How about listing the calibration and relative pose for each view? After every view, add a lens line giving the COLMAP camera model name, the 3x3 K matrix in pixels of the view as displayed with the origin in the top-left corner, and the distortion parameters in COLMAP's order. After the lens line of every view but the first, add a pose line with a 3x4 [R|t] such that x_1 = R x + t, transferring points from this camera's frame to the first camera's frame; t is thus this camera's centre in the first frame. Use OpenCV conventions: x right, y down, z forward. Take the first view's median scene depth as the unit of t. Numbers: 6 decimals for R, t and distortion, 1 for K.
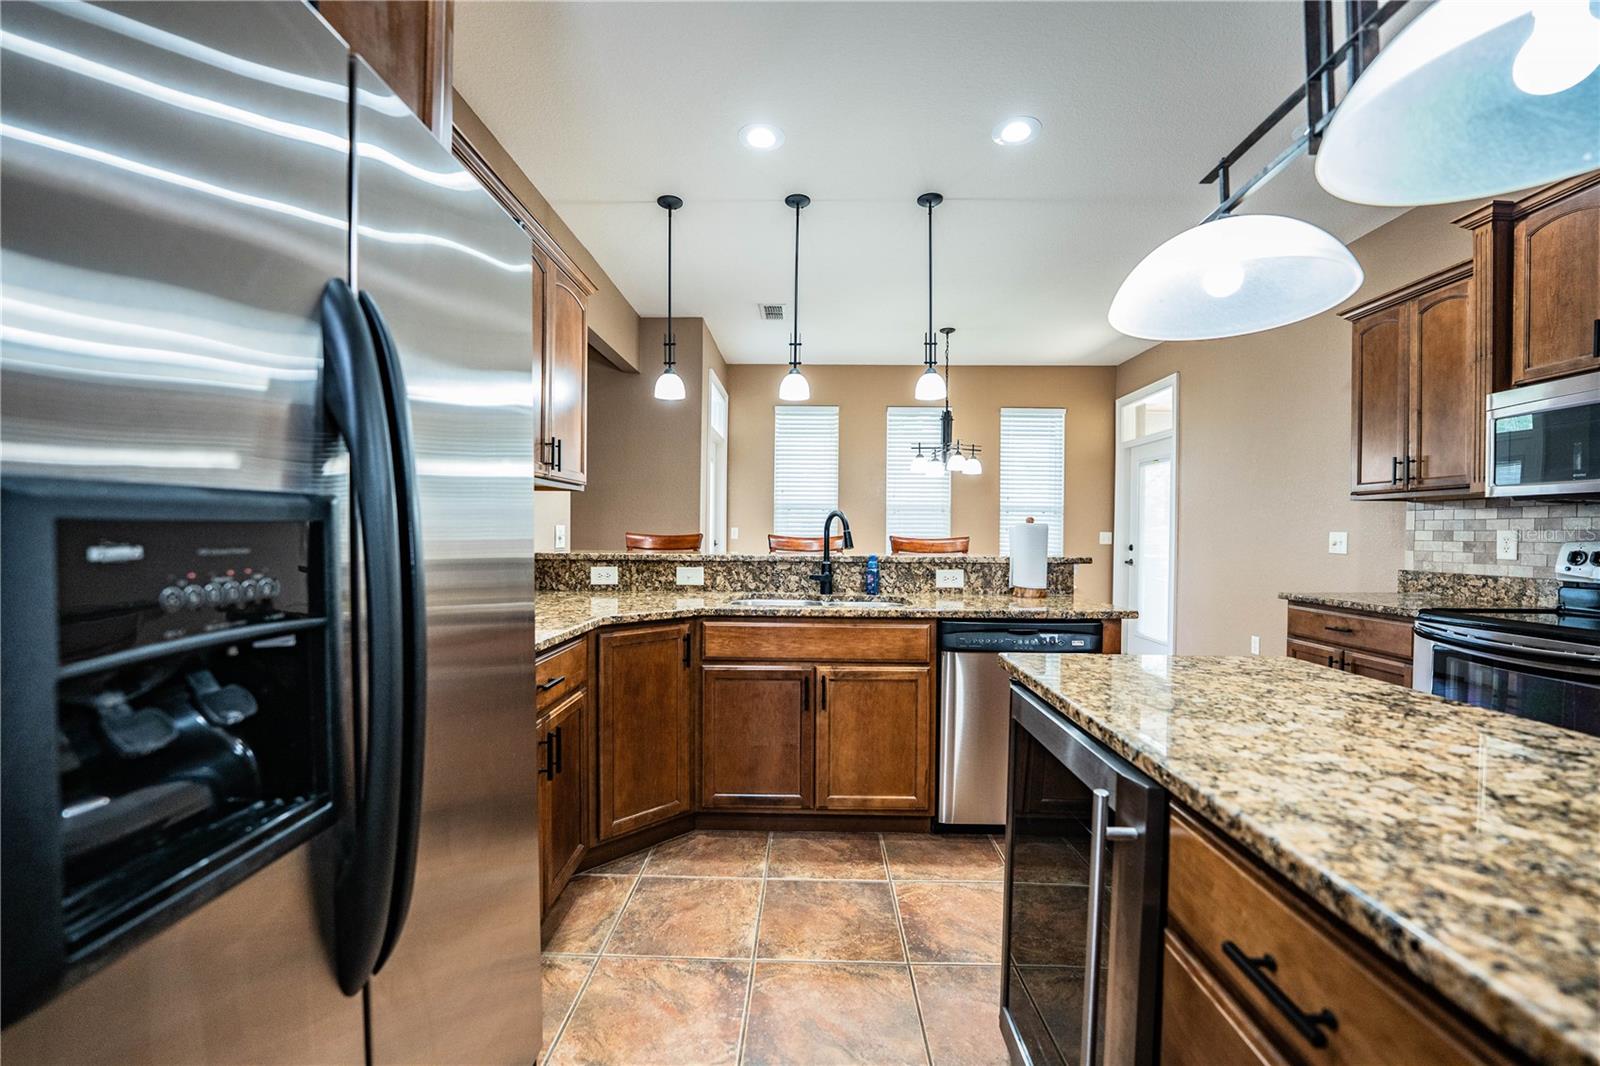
lens RADIAL K [[651.9, 0, 800.6], [0, 651.9, 537.5], [0, 0, 1]] dist [-0.025311, 0.002130]
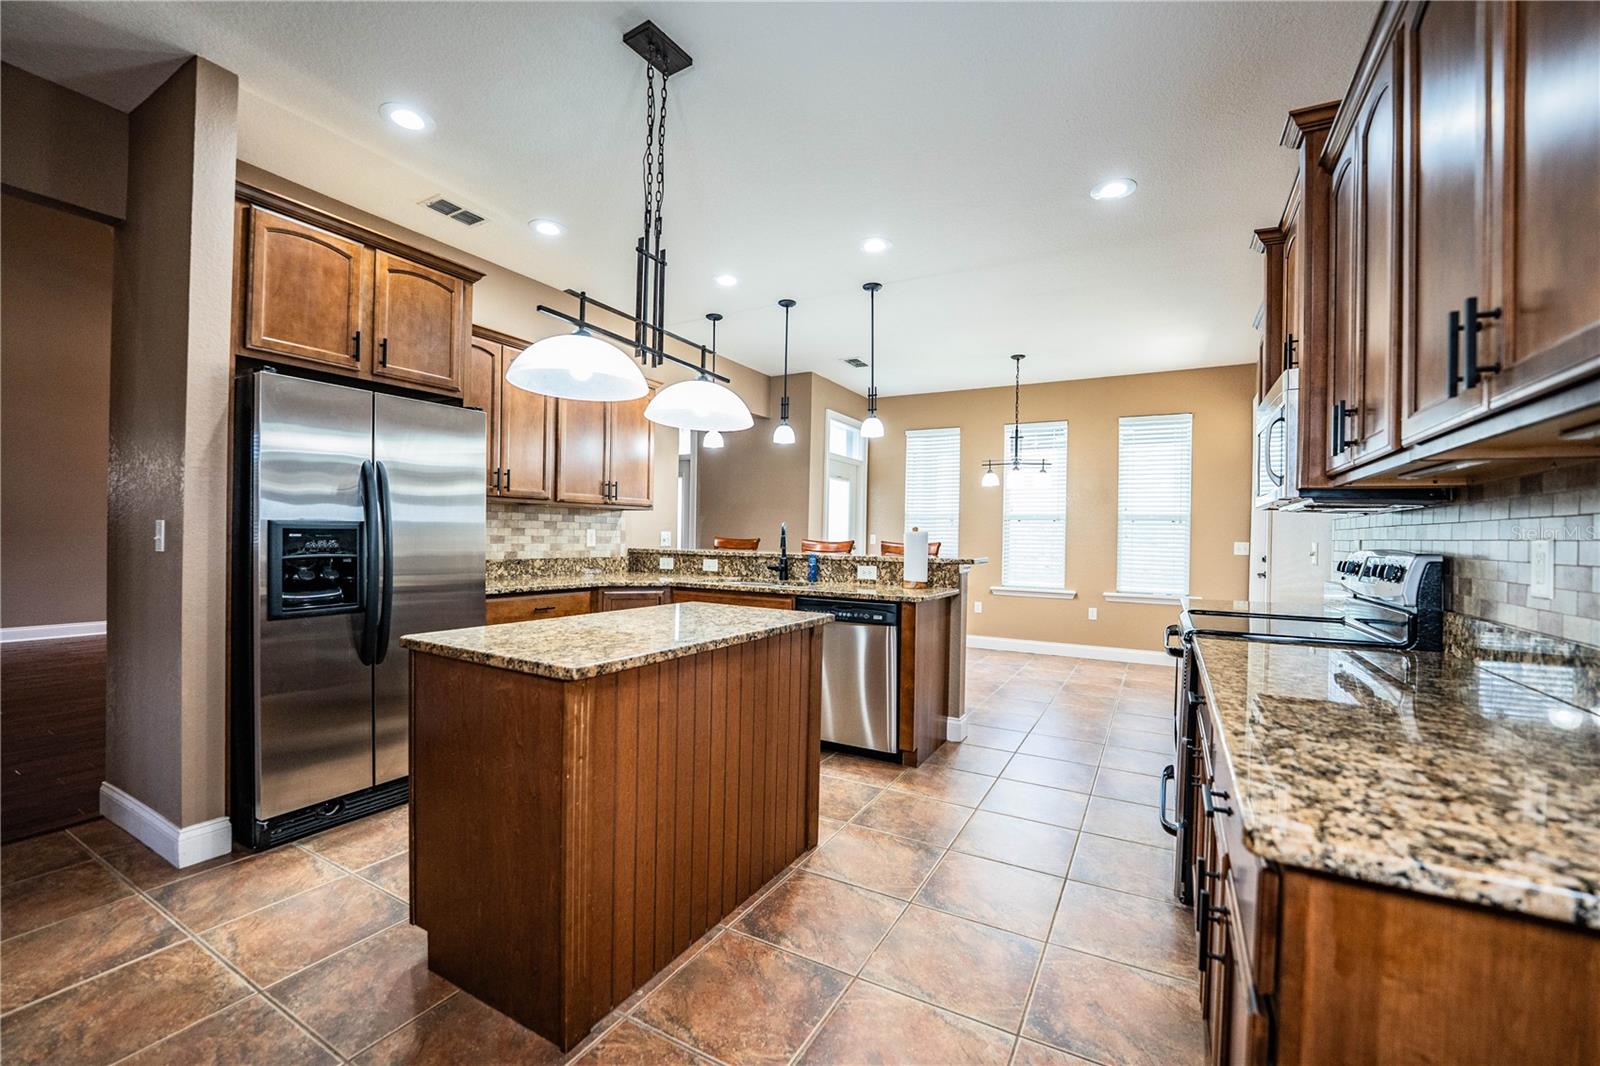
lens RADIAL K [[651.9, 0, 800.6], [0, 651.9, 537.5], [0, 0, 1]] dist [-0.025311, 0.002130]
pose [[0.882050, 0.008741, -0.471075, 0.902661], [-0.014519, 0.999857, -0.008632, 0.005804], [0.470932, 0.014453, 0.882051, -0.296034]]
